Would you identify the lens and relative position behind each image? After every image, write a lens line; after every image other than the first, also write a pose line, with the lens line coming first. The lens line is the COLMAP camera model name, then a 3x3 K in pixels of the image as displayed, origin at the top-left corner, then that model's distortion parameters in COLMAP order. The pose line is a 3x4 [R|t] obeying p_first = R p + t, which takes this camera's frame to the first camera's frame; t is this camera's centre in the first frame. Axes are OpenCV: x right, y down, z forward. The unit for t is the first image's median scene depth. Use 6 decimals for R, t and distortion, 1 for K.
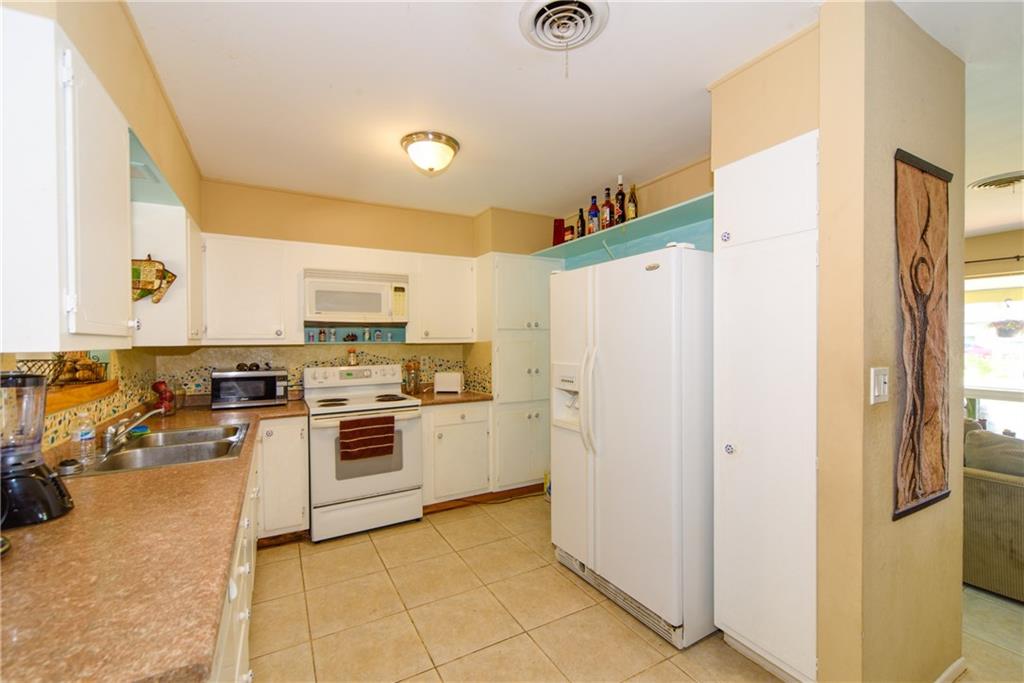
lens RADIAL K [[426.0, 0, 512.0], [0, 426.0, 341.5], [0, 0, 1]] dist [0.000211, 0.000033]
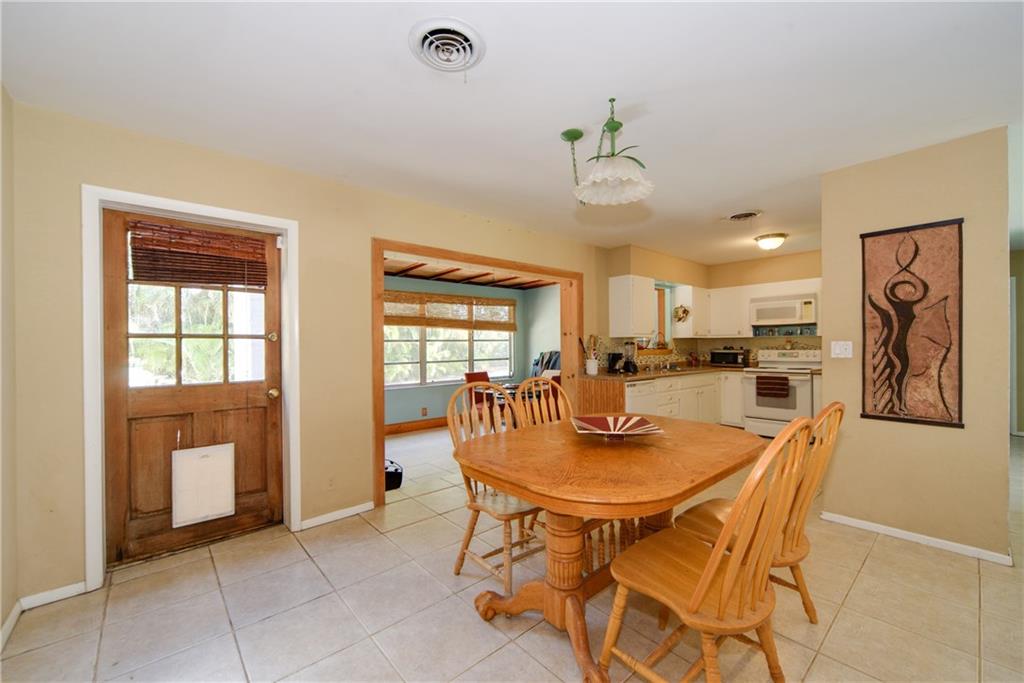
lens RADIAL K [[426.0, 0, 512.0], [0, 426.0, 341.5], [0, 0, 1]] dist [0.000211, 0.000033]
pose [[0.218133, -0.003624, -0.975912, 1.211401], [0.002926, 0.999991, -0.003059, 0.029482], [0.975915, -0.002188, 0.218141, -0.511068]]
